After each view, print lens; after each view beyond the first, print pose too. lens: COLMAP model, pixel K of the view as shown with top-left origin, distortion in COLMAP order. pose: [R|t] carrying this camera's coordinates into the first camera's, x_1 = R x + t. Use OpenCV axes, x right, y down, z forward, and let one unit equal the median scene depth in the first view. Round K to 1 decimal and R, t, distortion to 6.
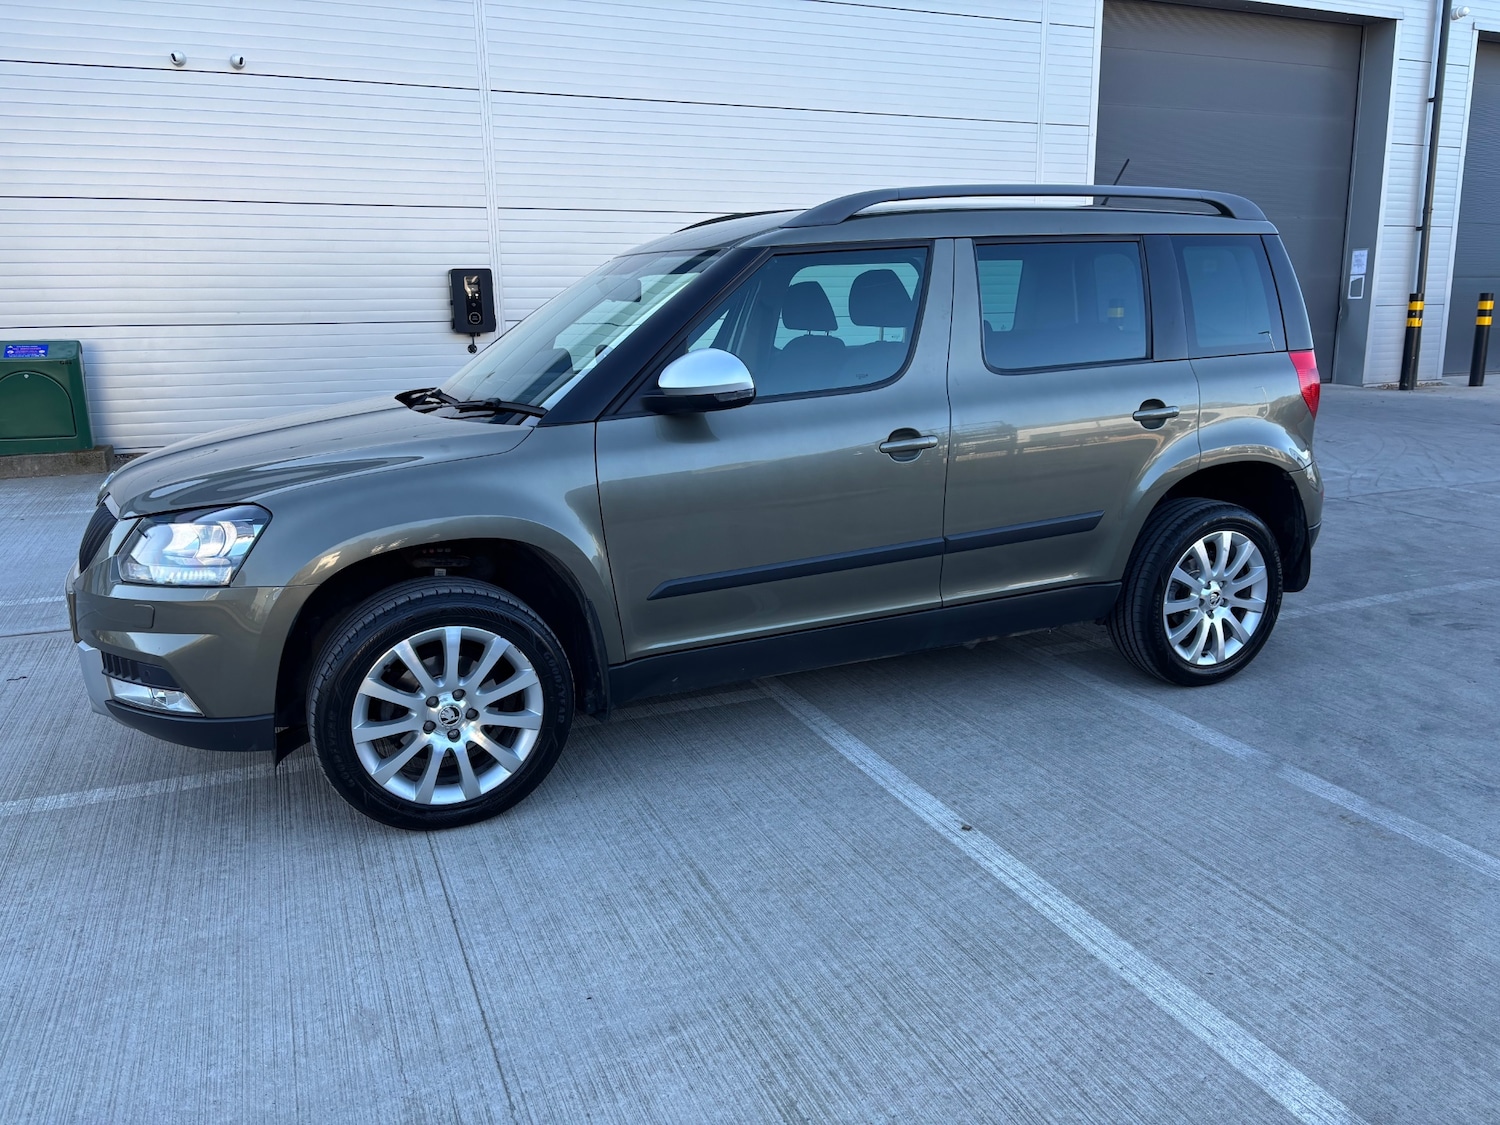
lens RADIAL K [[1189.8, 0, 760.1], [0, 1189.8, 578.2], [0, 0, 1]] dist [0.045314, -0.050899]
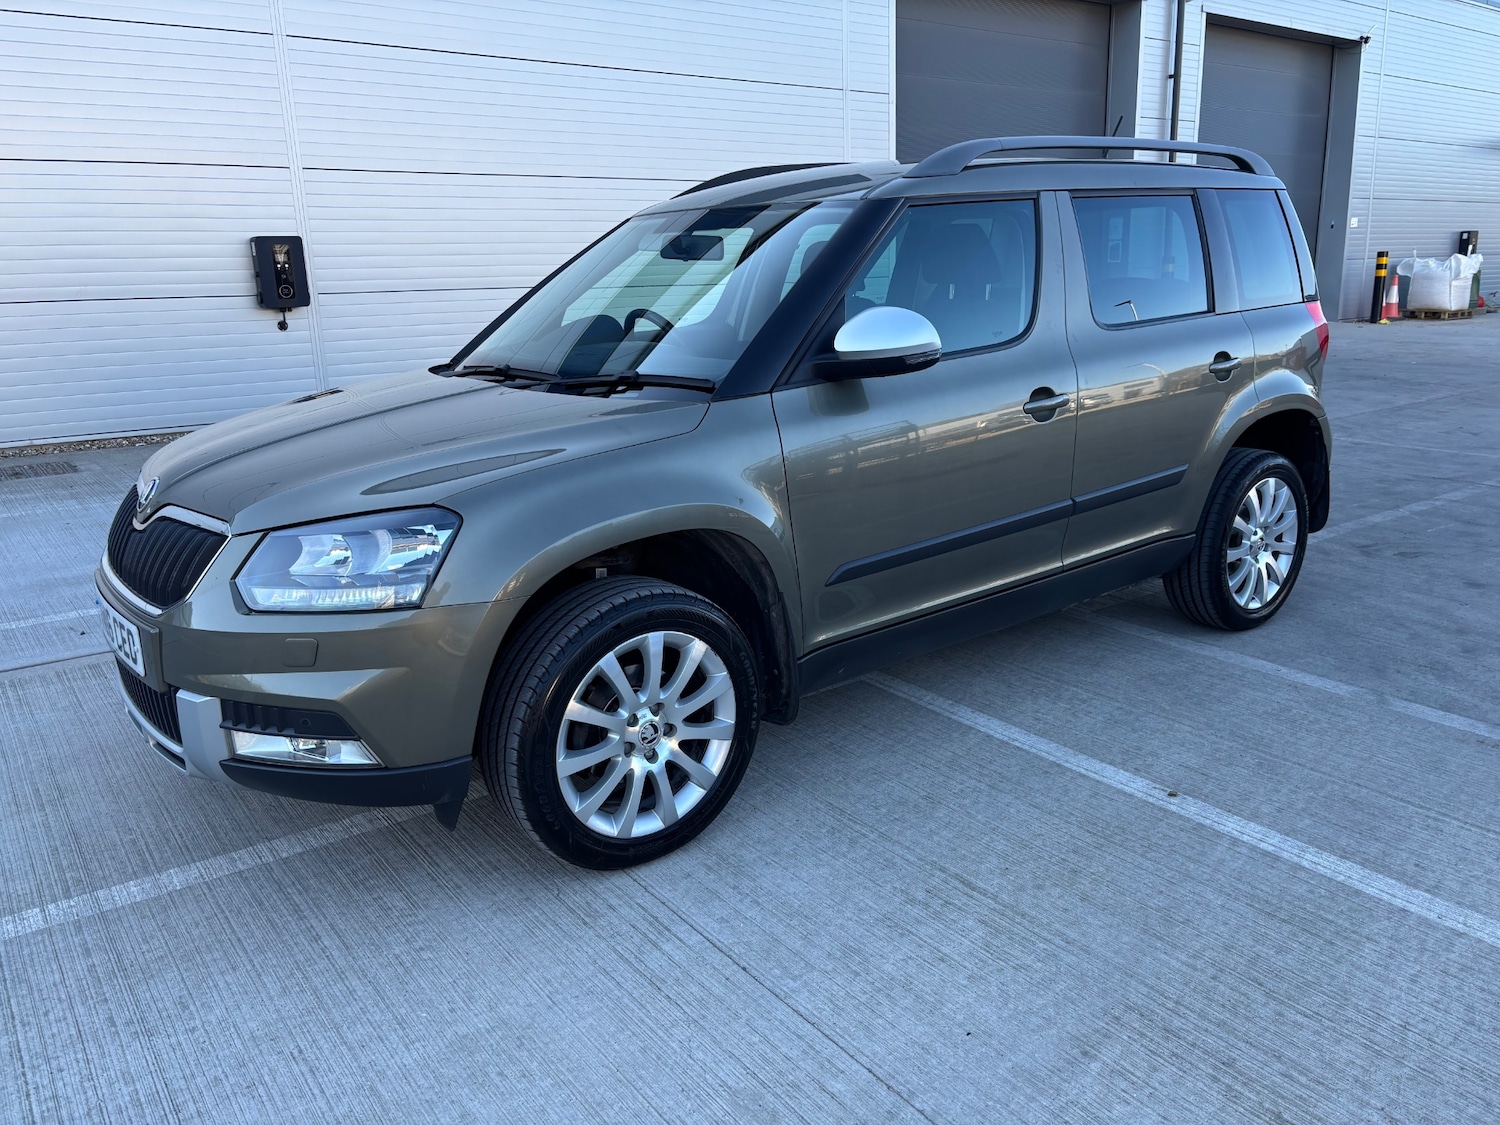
lens RADIAL K [[1189.8, 0, 755.6], [0, 1189.8, 560.9], [0, 0, 1]] dist [0.045314, -0.050899]
pose [[0.969945, -0.070965, 0.232747, -0.348345], [0.068942, 0.997479, 0.016828, -0.019336], [-0.233354, -0.000276, 0.972392, 0.123264]]
